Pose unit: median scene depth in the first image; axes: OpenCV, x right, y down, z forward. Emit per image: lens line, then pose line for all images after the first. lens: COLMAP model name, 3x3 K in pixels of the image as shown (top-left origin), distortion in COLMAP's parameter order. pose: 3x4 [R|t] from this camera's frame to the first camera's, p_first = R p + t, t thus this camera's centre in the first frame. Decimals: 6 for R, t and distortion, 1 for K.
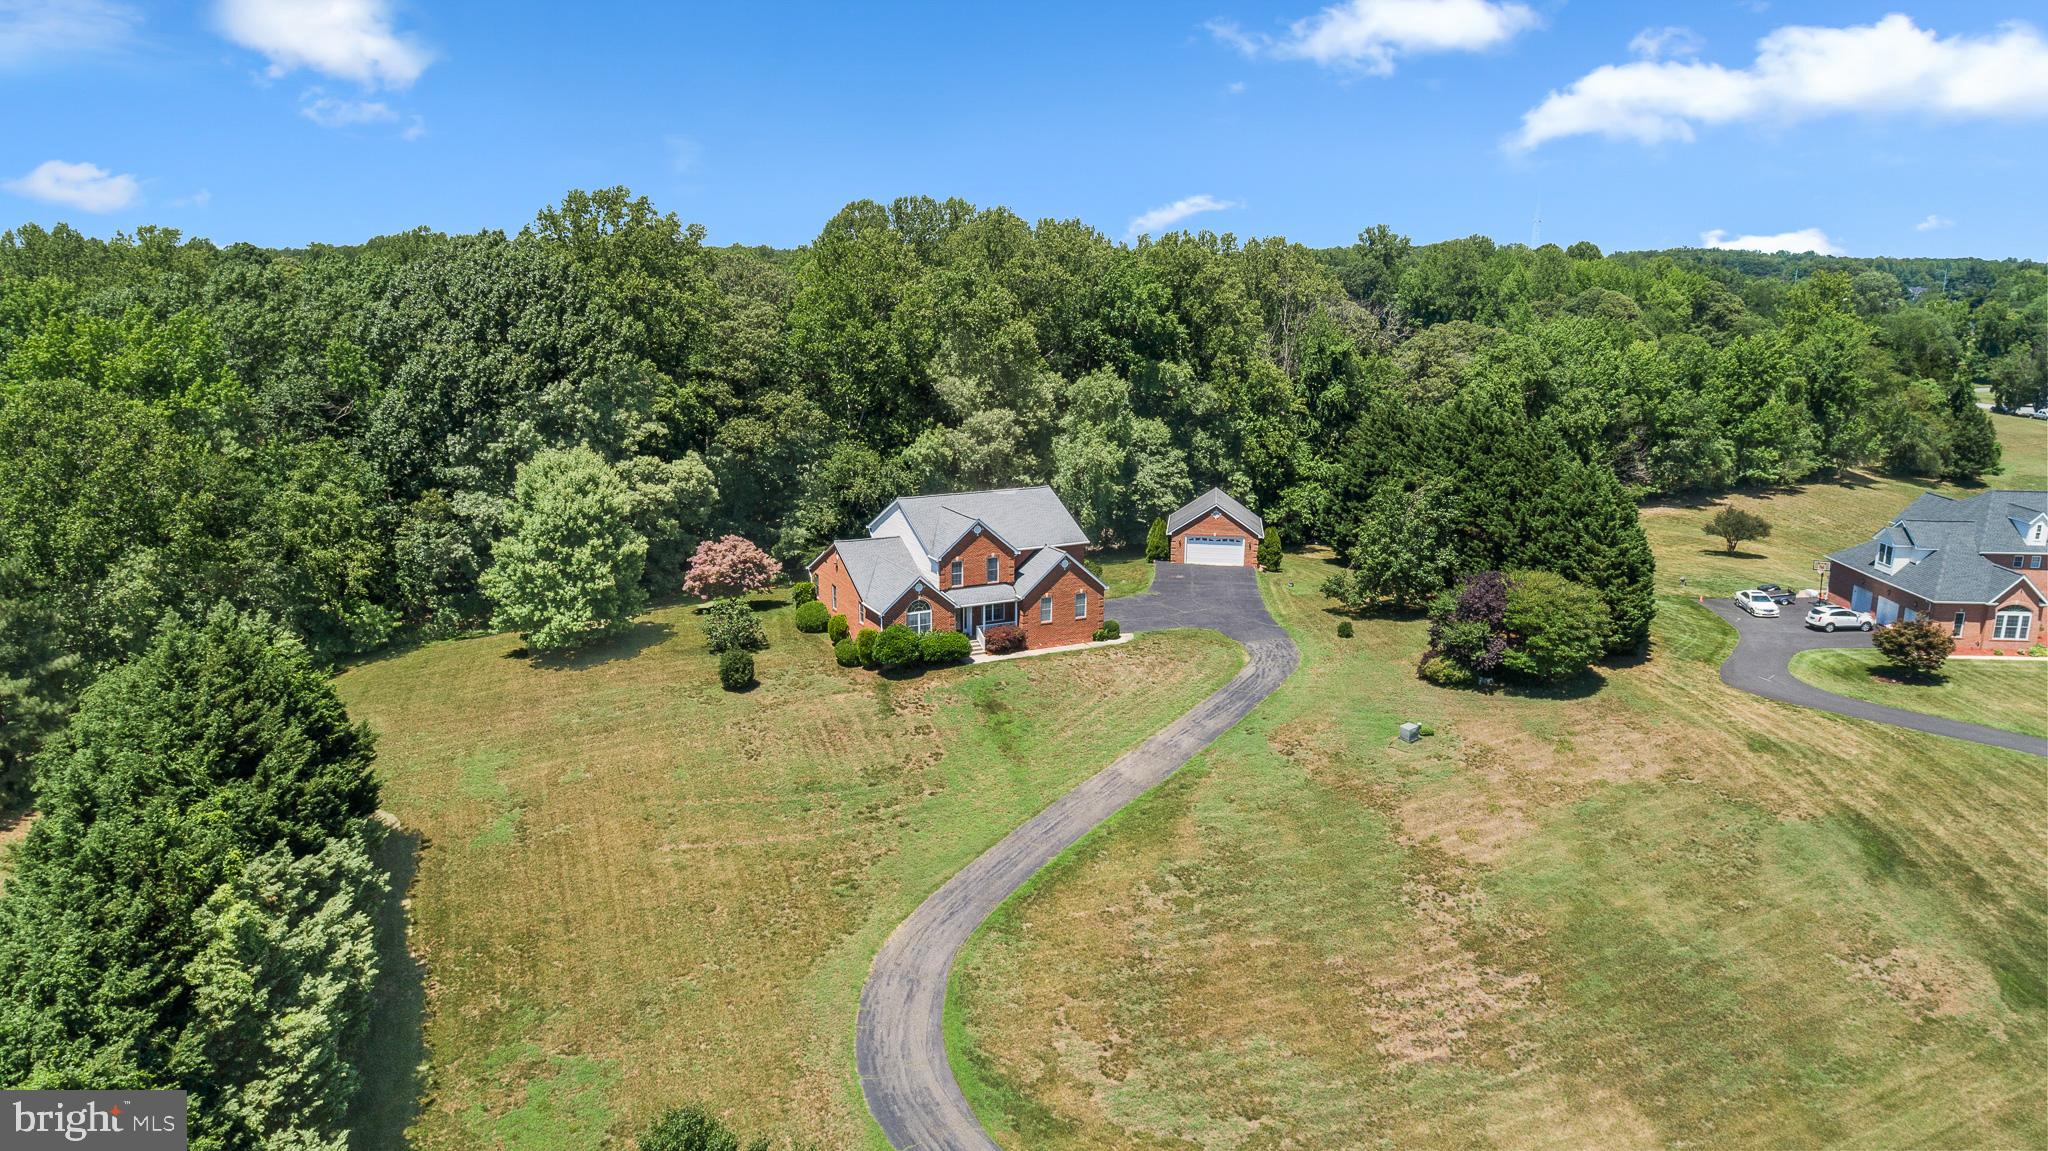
lens RADIAL K [[1372.1, 0, 1016.3], [0, 1372.1, 577.8], [0, 0, 1]] dist [-0.014144, 0.001421]
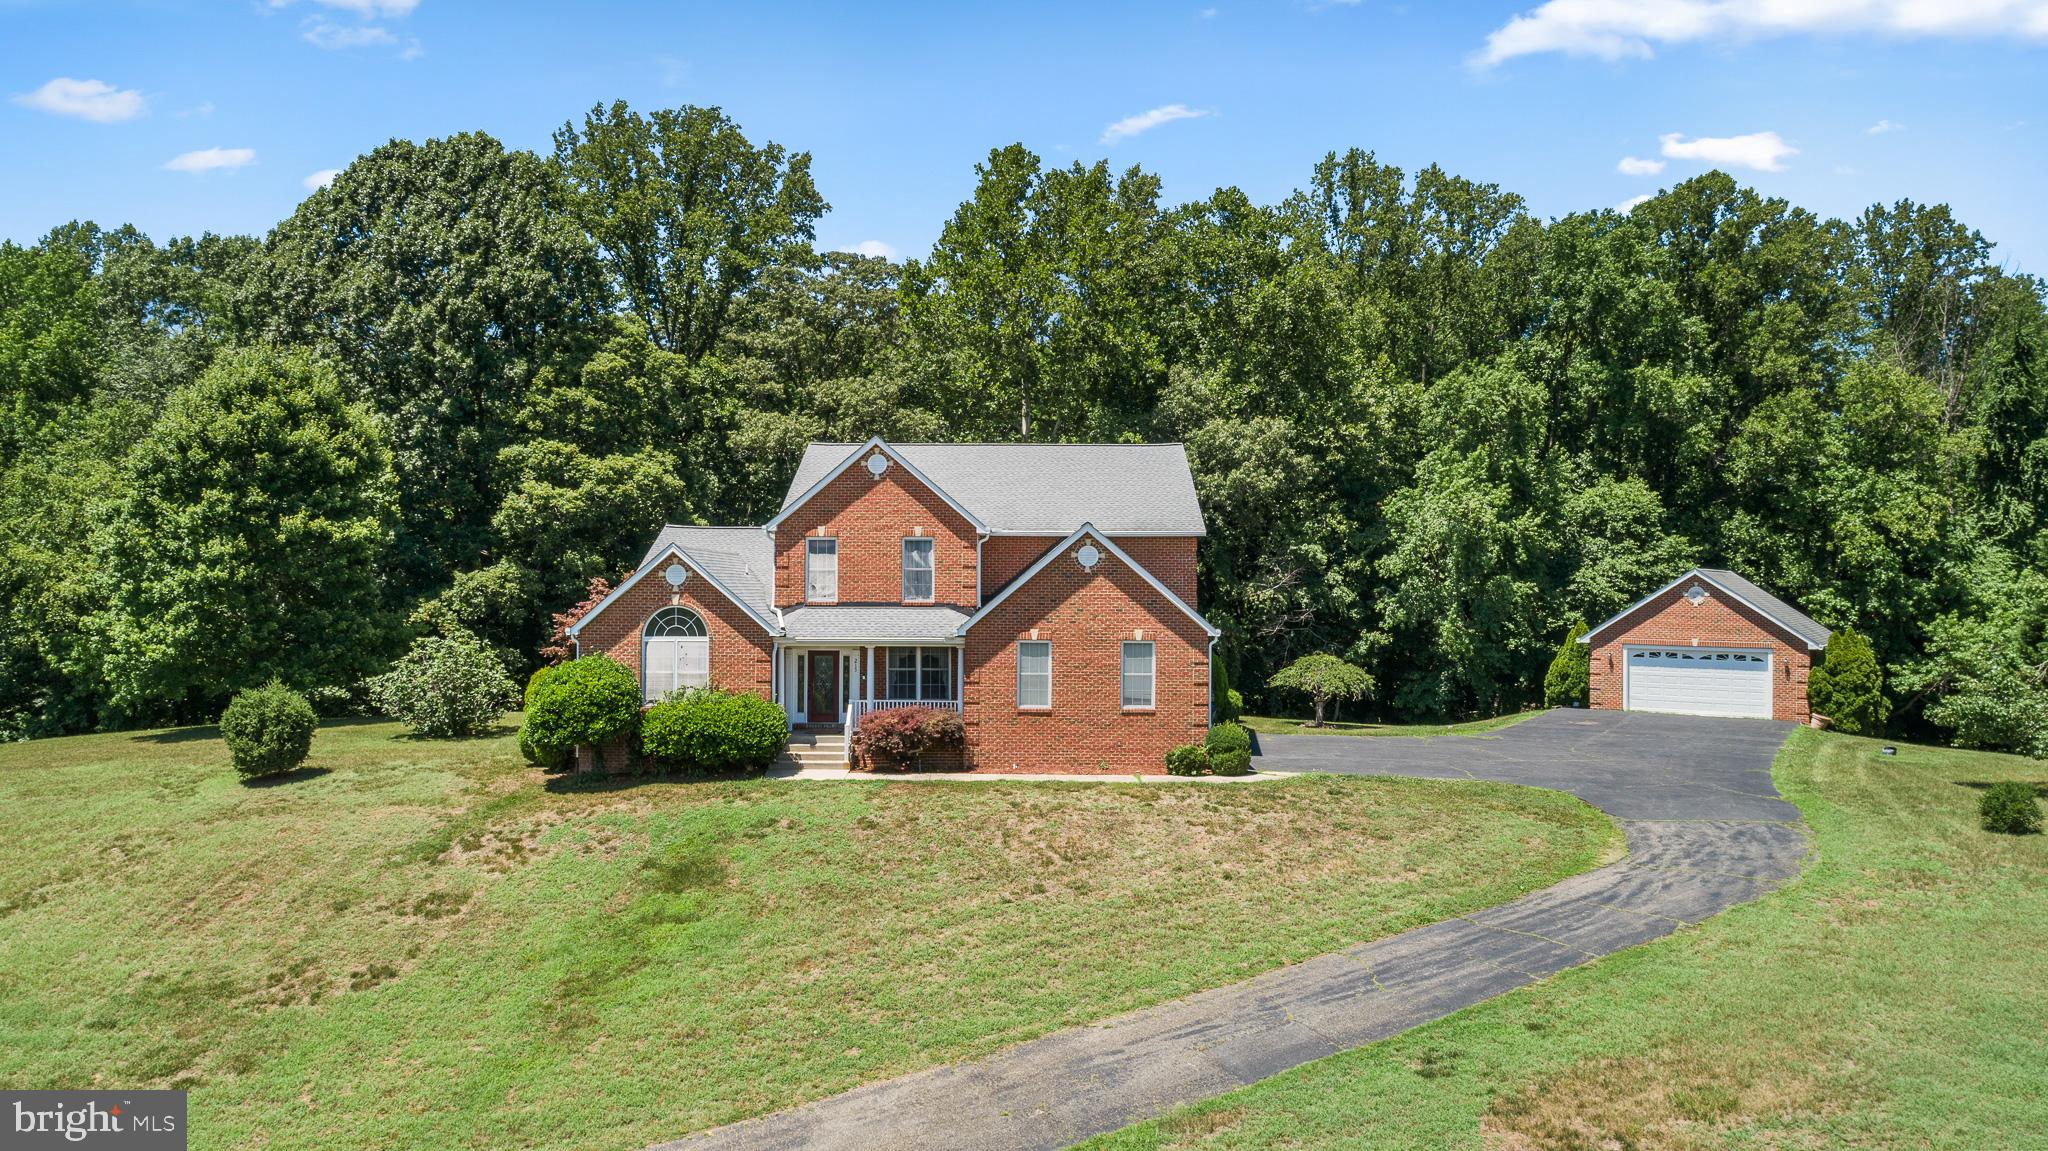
lens RADIAL K [[1372.1, 0, 1019.8], [0, 1372.1, 578.1], [0, 0, 1]] dist [-0.014144, 0.001421]
pose [[0.887784, -0.003022, -0.460251, 0.175406], [-0.106188, 0.971656, -0.211207, 0.070900], [0.447844, 0.236380, 0.862299, 0.601797]]
